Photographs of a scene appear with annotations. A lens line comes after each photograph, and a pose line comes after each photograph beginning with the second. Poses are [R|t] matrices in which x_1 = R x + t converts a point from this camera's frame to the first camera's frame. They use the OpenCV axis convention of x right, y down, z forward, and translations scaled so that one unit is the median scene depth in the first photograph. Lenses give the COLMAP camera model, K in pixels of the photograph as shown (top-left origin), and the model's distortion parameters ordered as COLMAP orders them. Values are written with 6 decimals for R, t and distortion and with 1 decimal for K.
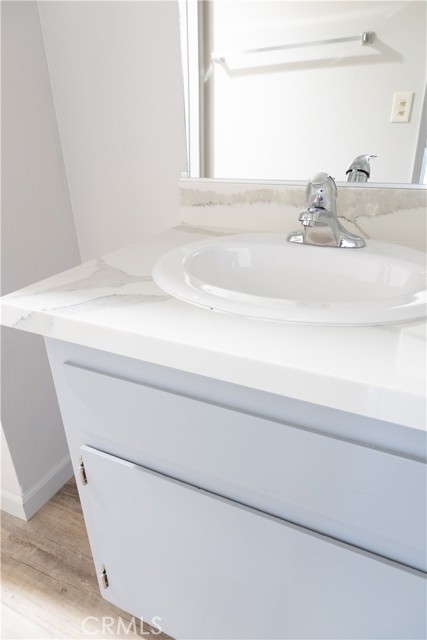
lens RADIAL K [[459.7, 0, 223.6], [0, 459.7, 315.9], [0, 0, 1]] dist [0.024196, -0.001072]
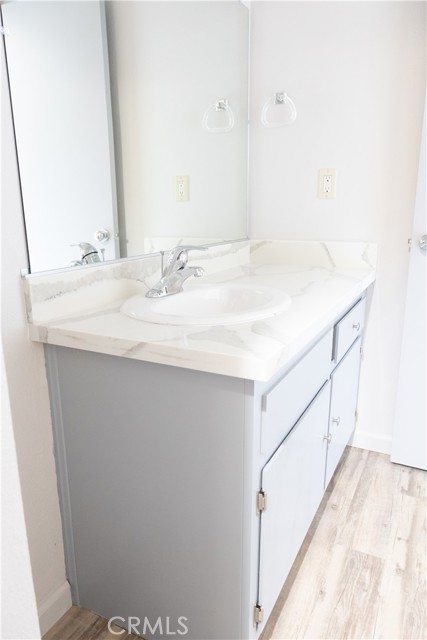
lens RADIAL K [[459.7, 0, 212.4], [0, 459.7, 318.8], [0, 0, 1]] dist [0.024196, -0.001072]
pose [[0.002076, -0.206780, 0.978385, -1.059416], [0.406471, 0.894091, 0.188102, -0.260196], [-0.913661, 0.397295, 0.085906, 0.663736]]
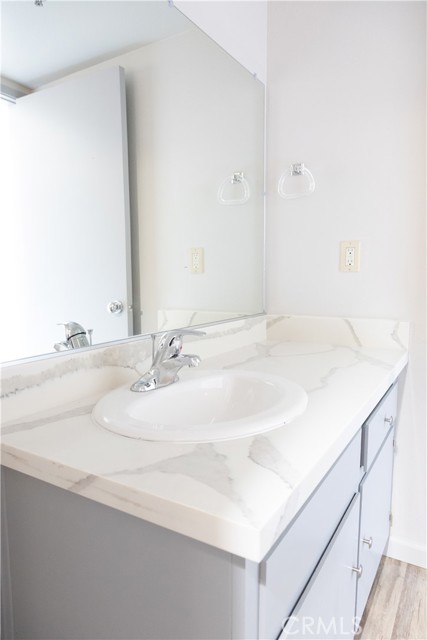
lens RADIAL K [[429.7, 0, 211.9], [0, 429.7, 321.5], [0, 0, 1]] dist [0.011464, 0.005060]
pose [[0.074864, -0.079125, 0.994050, -0.774997], [0.399832, 0.915590, 0.042767, -0.261536], [-0.913526, 0.394251, 0.100181, 0.588701]]
